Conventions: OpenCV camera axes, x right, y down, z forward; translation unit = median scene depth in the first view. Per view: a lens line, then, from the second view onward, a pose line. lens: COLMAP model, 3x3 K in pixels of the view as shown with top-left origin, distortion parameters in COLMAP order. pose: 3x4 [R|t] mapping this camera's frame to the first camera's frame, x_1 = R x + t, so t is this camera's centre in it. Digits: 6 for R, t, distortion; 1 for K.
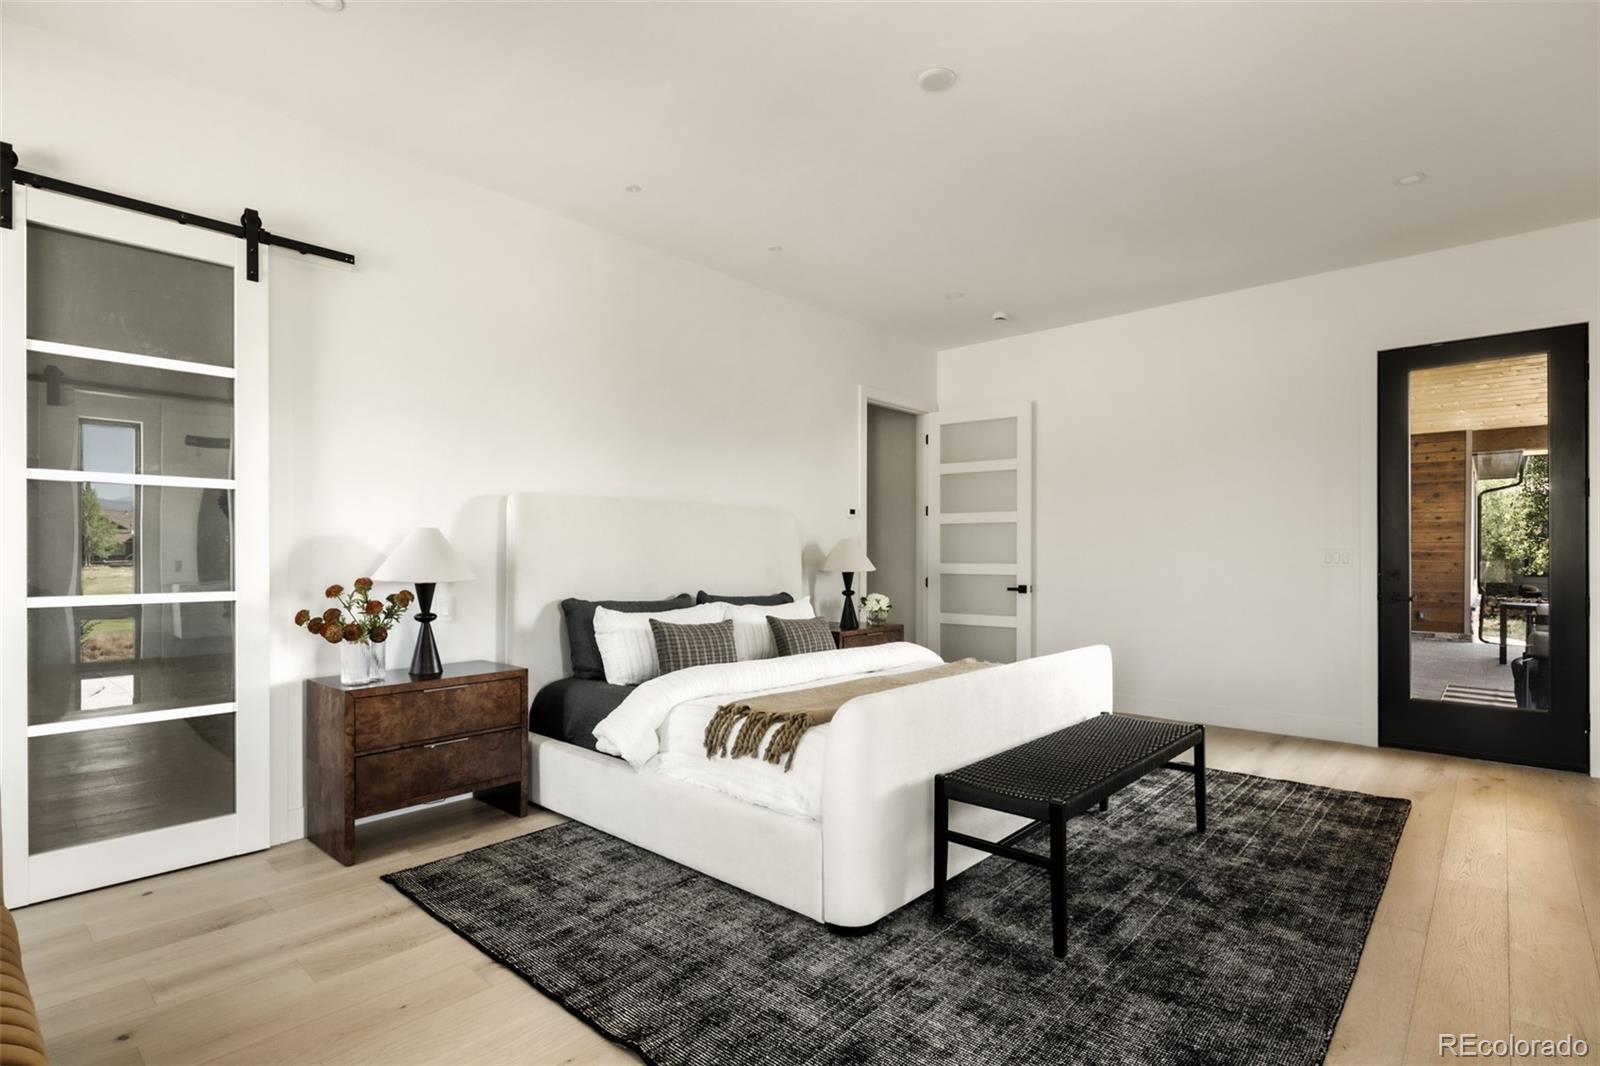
lens RADIAL K [[783.1, 0, 789.5], [0, 783.1, 551.8], [0, 0, 1]] dist [0.001495, 0.000057]
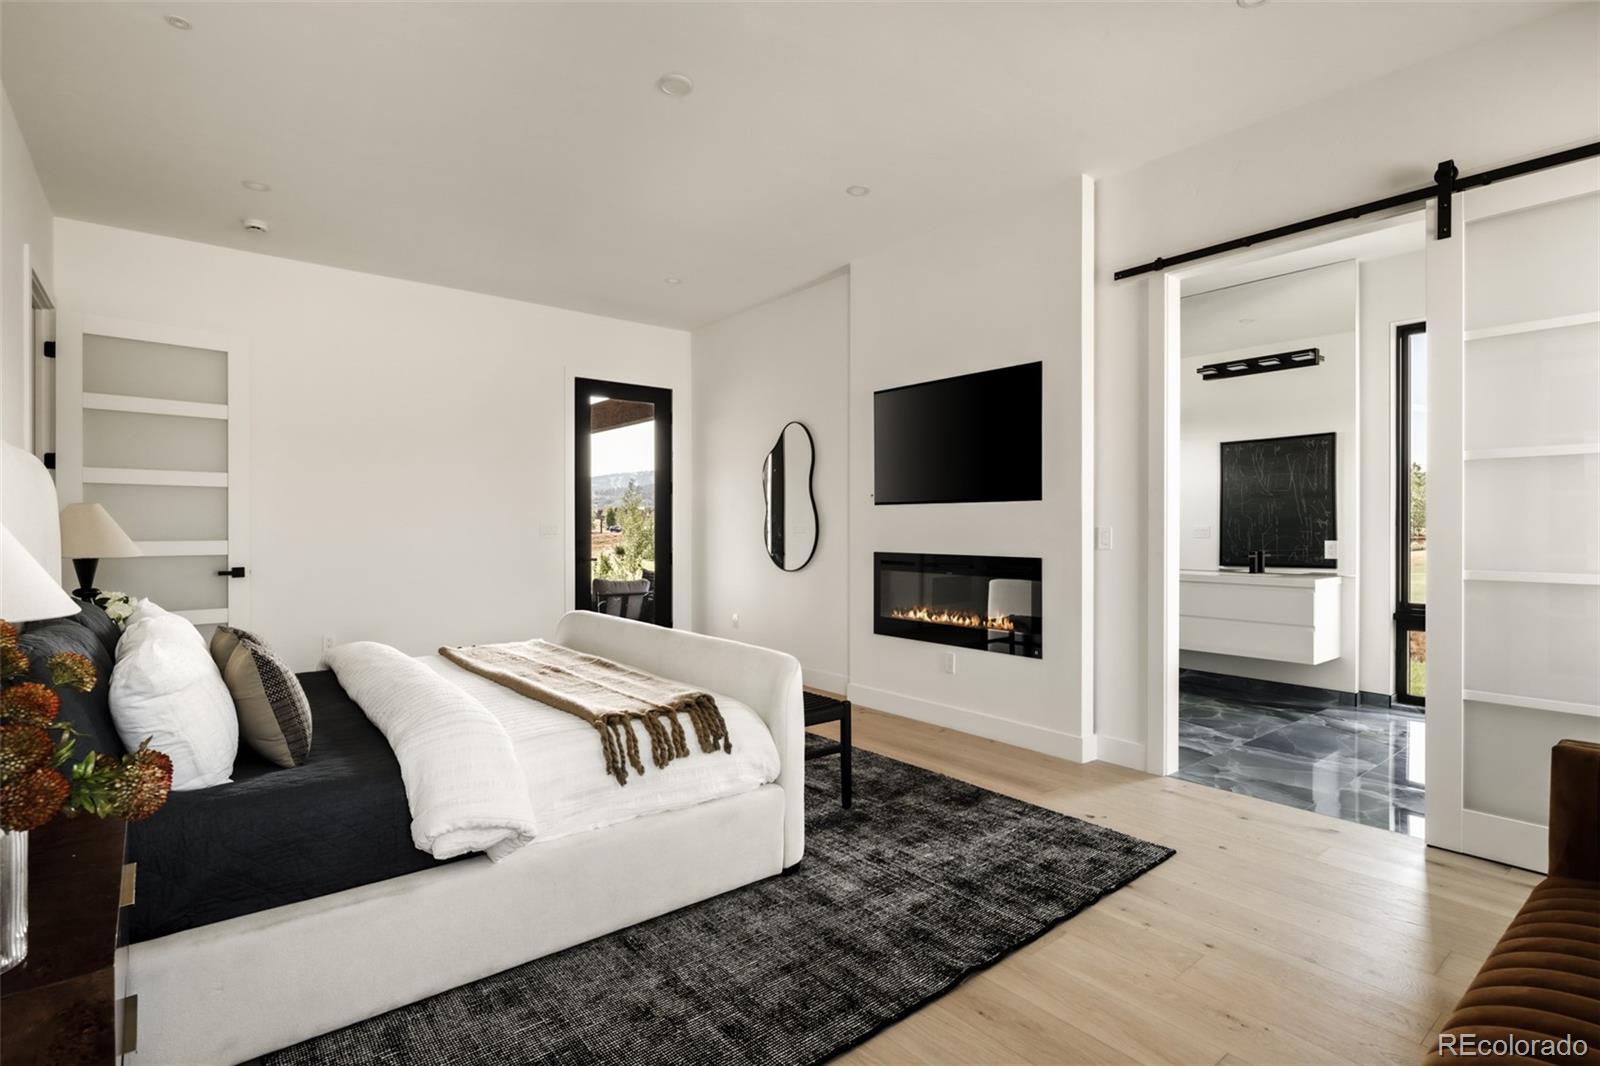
lens RADIAL K [[779.7, 0, 802.3], [0, 779.7, 529.6], [0, 0, 1]] dist [0.000823, -0.000143]
pose [[0.139767, -0.003753, 0.990177, -0.836014], [-0.005125, 0.999977, 0.004514, -0.004088], [-0.990171, -0.005706, 0.139744, 0.676182]]
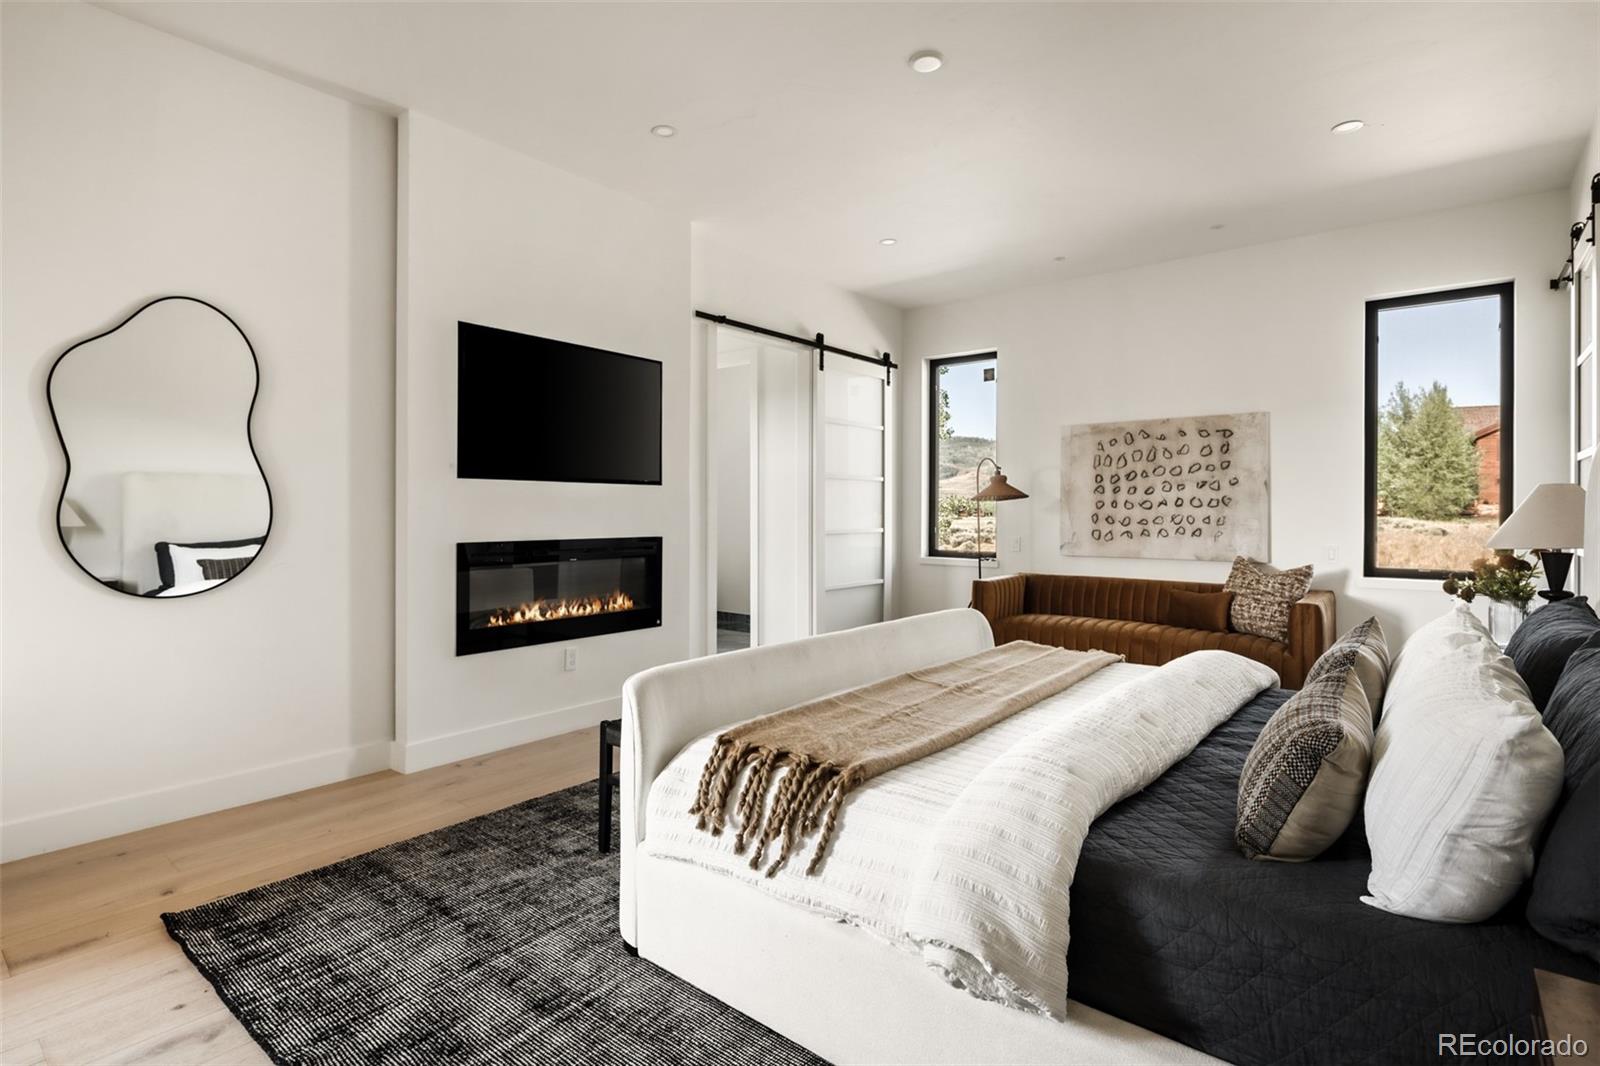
lens RADIAL K [[777.5, 0, 795.1], [0, 777.5, 508.9], [0, 0, 1]] dist [0.000873, 0.000013]
pose [[-0.998617, -0.007355, -0.052067, 0.411562], [-0.006978, 0.999948, -0.007413, 0.004317], [0.052119, -0.007040, -0.998616, 2.014333]]
